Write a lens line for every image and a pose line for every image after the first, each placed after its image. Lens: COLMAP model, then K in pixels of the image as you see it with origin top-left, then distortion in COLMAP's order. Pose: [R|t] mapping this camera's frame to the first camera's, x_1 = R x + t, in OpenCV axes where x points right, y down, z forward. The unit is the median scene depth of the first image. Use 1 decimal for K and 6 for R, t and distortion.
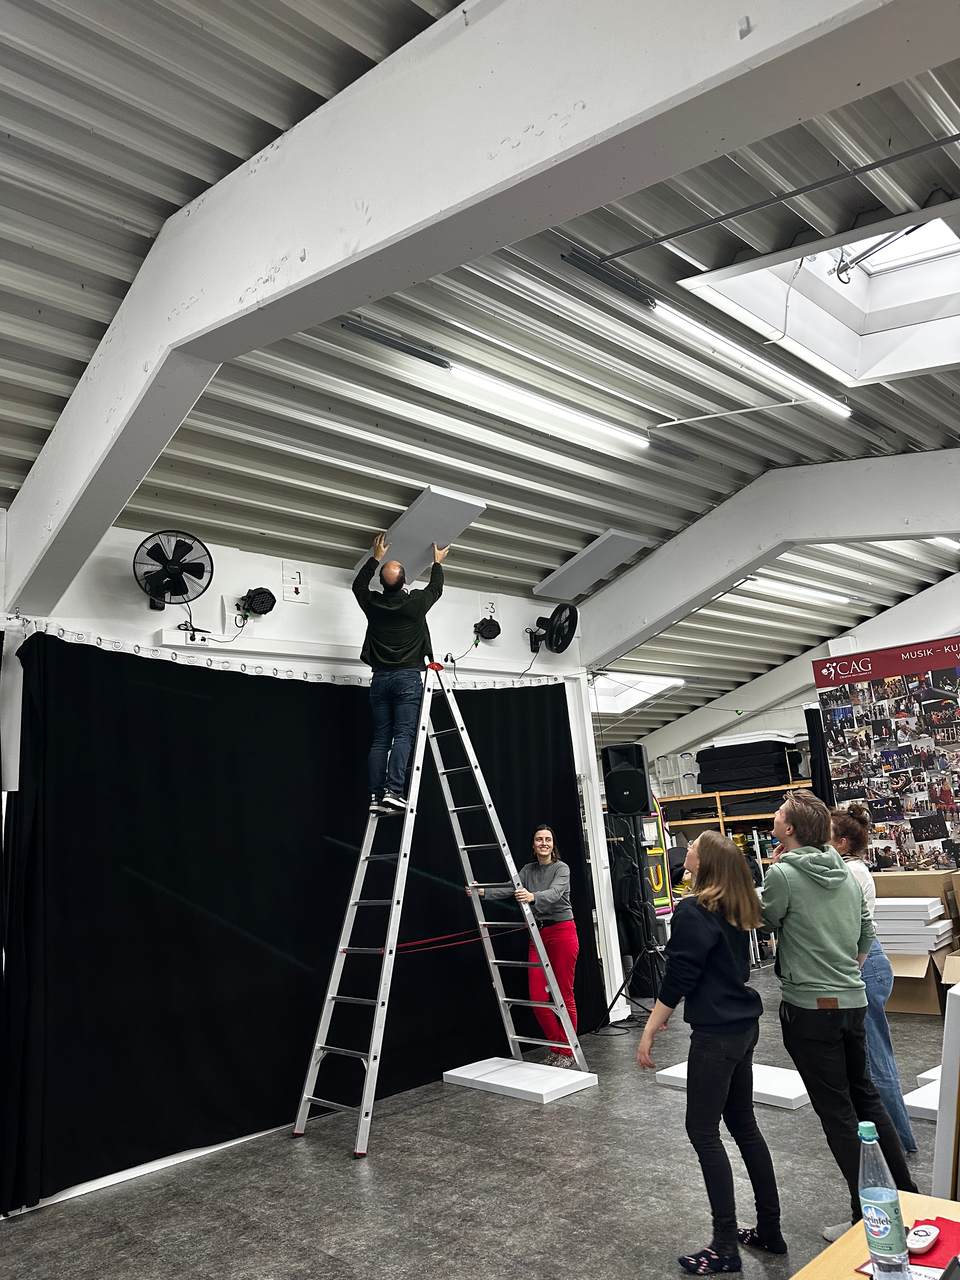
lens RADIAL K [[888.3, 0, 485.1], [0, 888.3, 639.0], [0, 0, 1]] dist [0.044846, -0.072891]
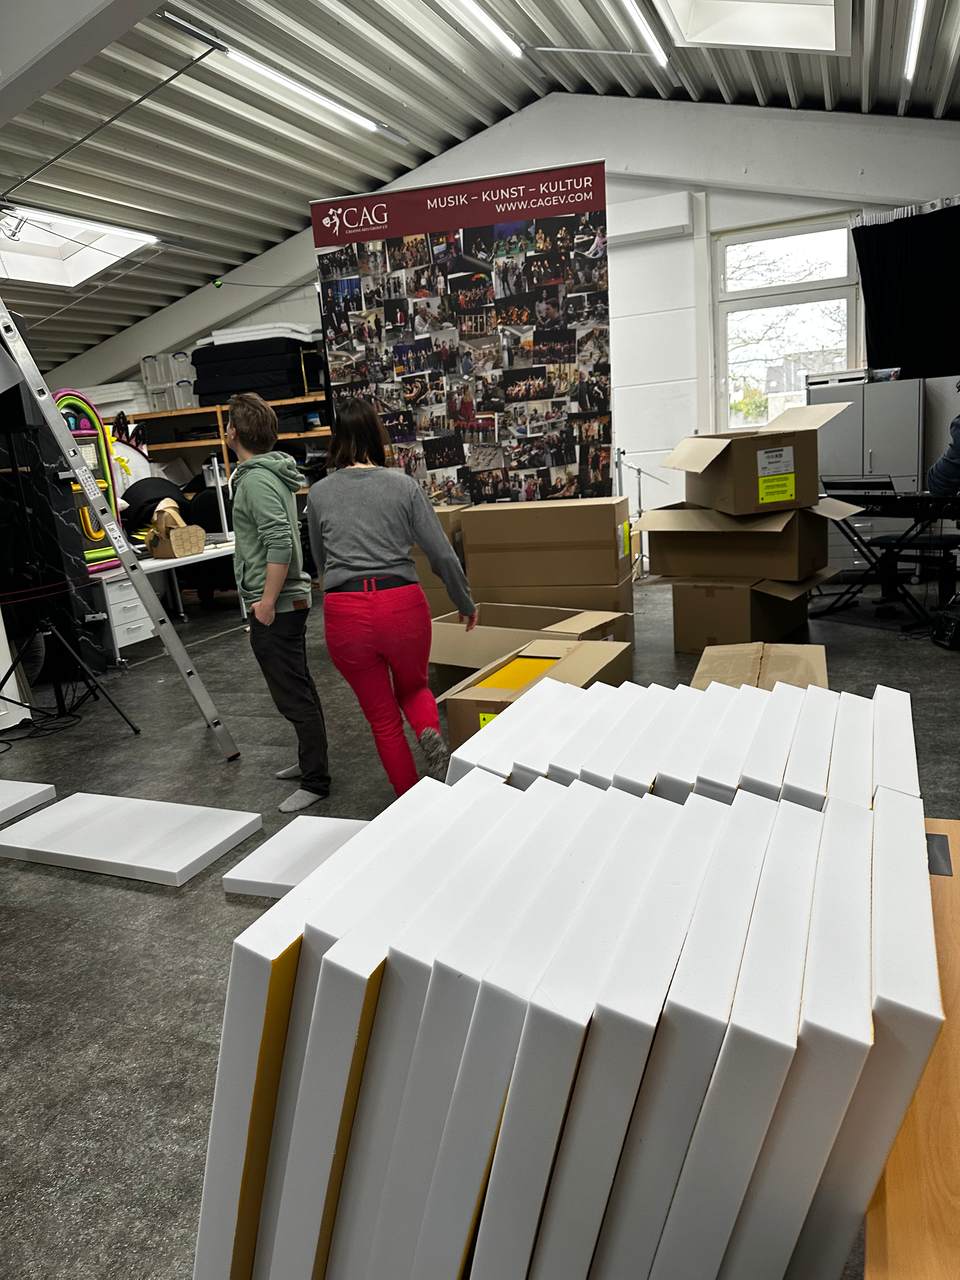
lens RADIAL K [[888.3, 0, 485.6], [0, 888.3, 651.7], [0, 0, 1]] dist [0.044846, -0.072891]
pose [[0.896727, -0.096019, 0.432044, 0.173997], [-0.092003, 0.914417, 0.394179, 0.060885], [-0.432917, -0.393220, 0.811148, 0.281855]]
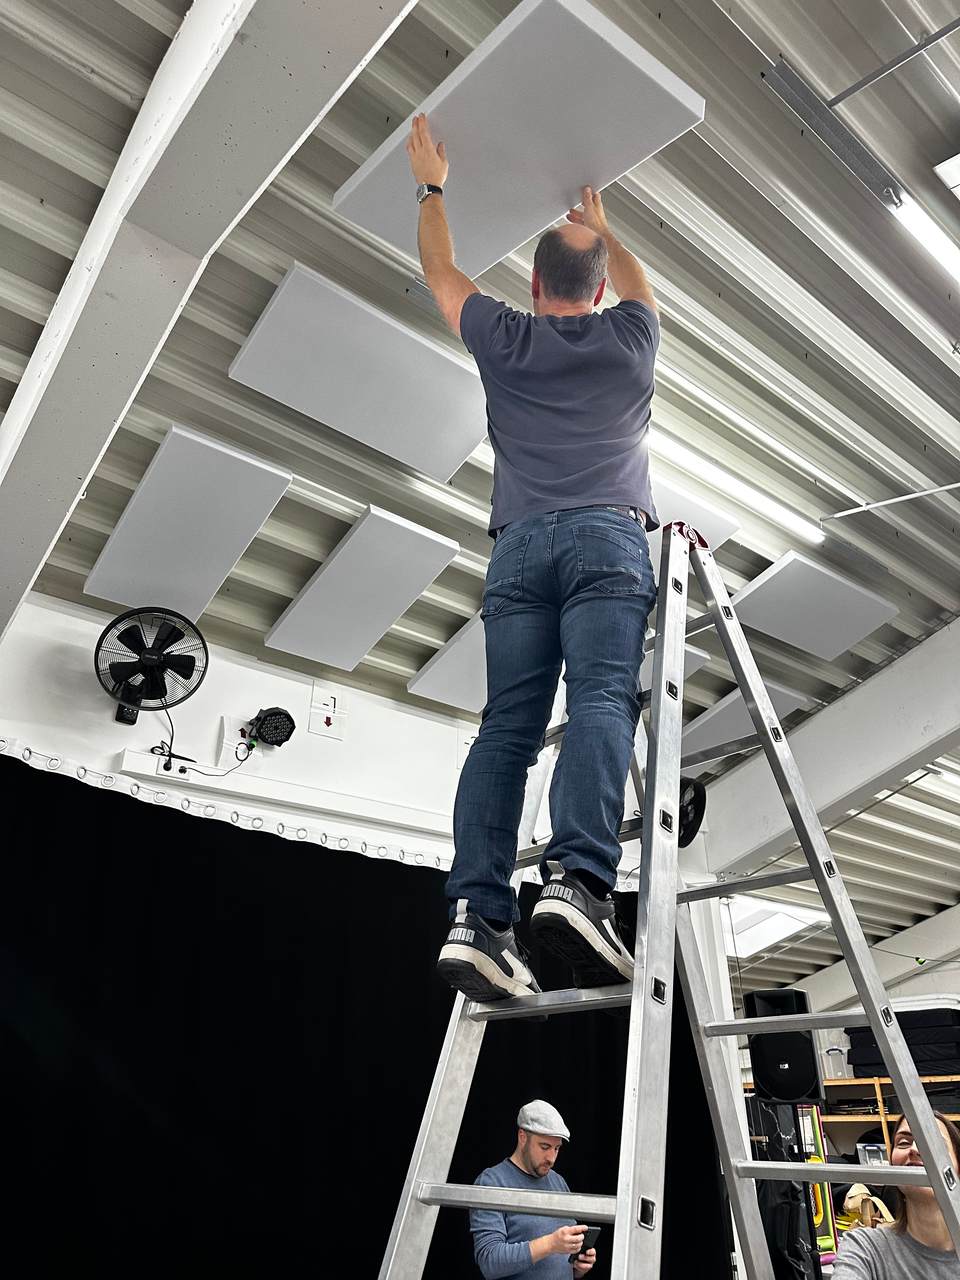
lens RADIAL K [[888.3, 0, 484.5], [0, 888.3, 626.1], [0, 0, 1]] dist [0.044846, -0.072891]
pose [[0.994326, 0.036001, -0.100095, -0.010792], [-0.062036, 0.960651, -0.270743, 0.046665], [0.086409, 0.275417, 0.957434, 0.223117]]
